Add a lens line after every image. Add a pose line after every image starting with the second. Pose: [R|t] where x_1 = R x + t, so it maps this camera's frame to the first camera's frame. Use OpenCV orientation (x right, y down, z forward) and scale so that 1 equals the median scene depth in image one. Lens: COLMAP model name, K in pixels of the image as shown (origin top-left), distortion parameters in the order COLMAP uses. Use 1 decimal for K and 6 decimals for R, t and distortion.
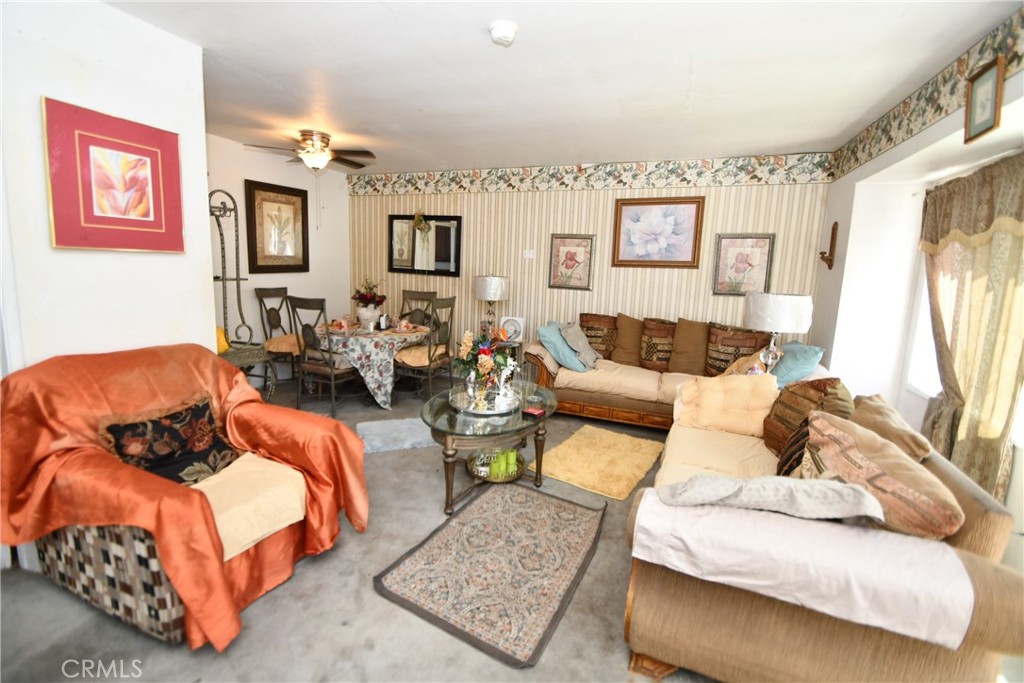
lens RADIAL K [[449.3, 0, 504.5], [0, 449.3, 333.8], [0, 0, 1]] dist [0.013649, -0.017045]
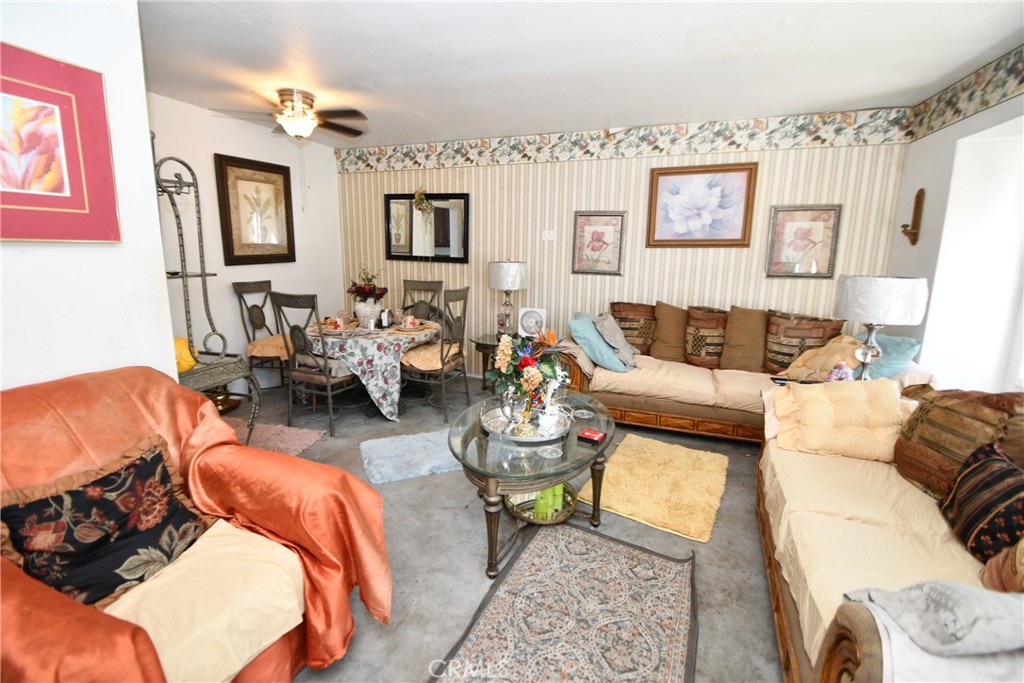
lens RADIAL K [[449.3, 0, 504.5], [0, 449.3, 333.8], [0, 0, 1]] dist [0.013649, -0.017045]
pose [[0.999463, -0.027006, 0.018546, -0.061793], [0.026339, 0.999029, 0.035313, -0.022805], [-0.019482, -0.034806, 0.999204, 0.144037]]
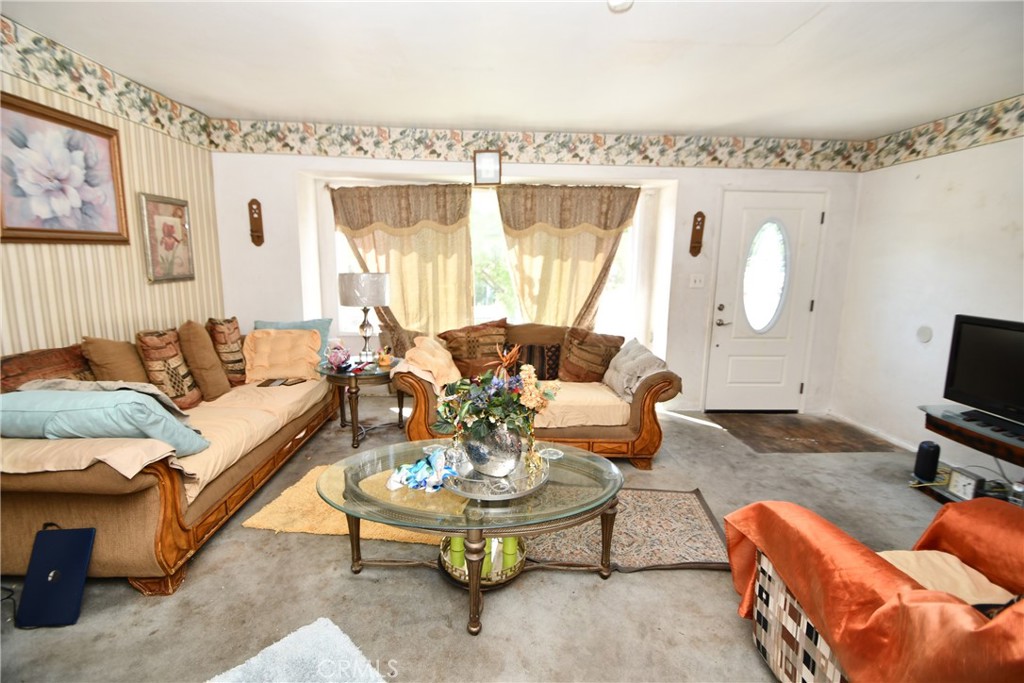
lens RADIAL K [[460.4, 0, 512.6], [0, 460.4, 326.2], [0, 0, 1]] dist [0.000097, -0.000220]
pose [[-0.413014, -0.176349, 0.893488, -0.415935], [0.100011, 0.966358, 0.236961, -0.138271], [-0.905217, 0.187227, -0.381482, 0.805038]]
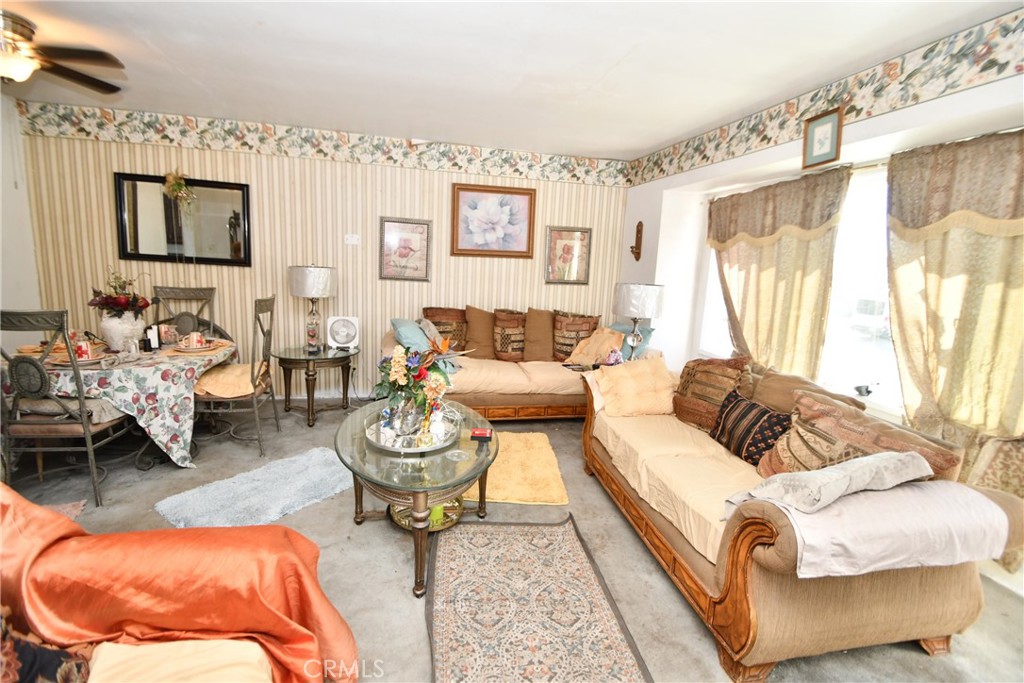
lens RADIAL K [[449.3, 0, 504.5], [0, 449.3, 333.8], [0, 0, 1]] dist [0.013649, -0.017045]
pose [[0.825996, -0.087708, 0.556810, -0.224910], [0.068041, 0.996111, 0.055971, -0.036005], [-0.559554, -0.008346, 0.828752, 0.179401]]
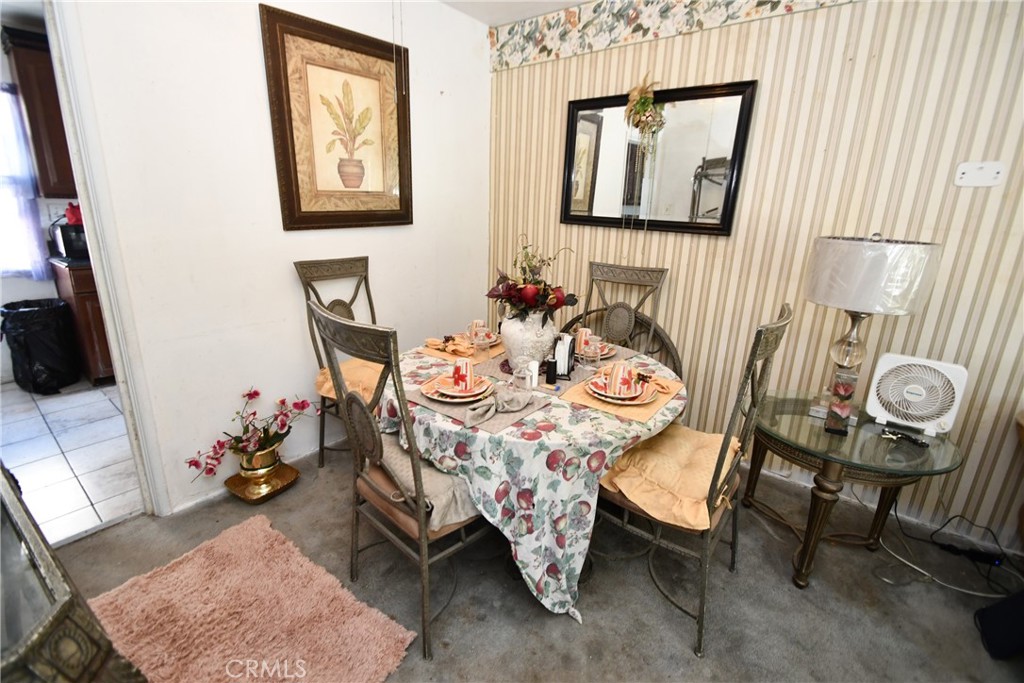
lens RADIAL K [[449.3, 0, 504.5], [0, 449.3, 333.8], [0, 0, 1]] dist [0.013649, -0.017045]
pose [[0.954769, 0.070062, -0.288976, -0.219367], [-0.036264, 0.992026, 0.120704, -0.098313], [0.295128, -0.104765, 0.949697, 0.657266]]
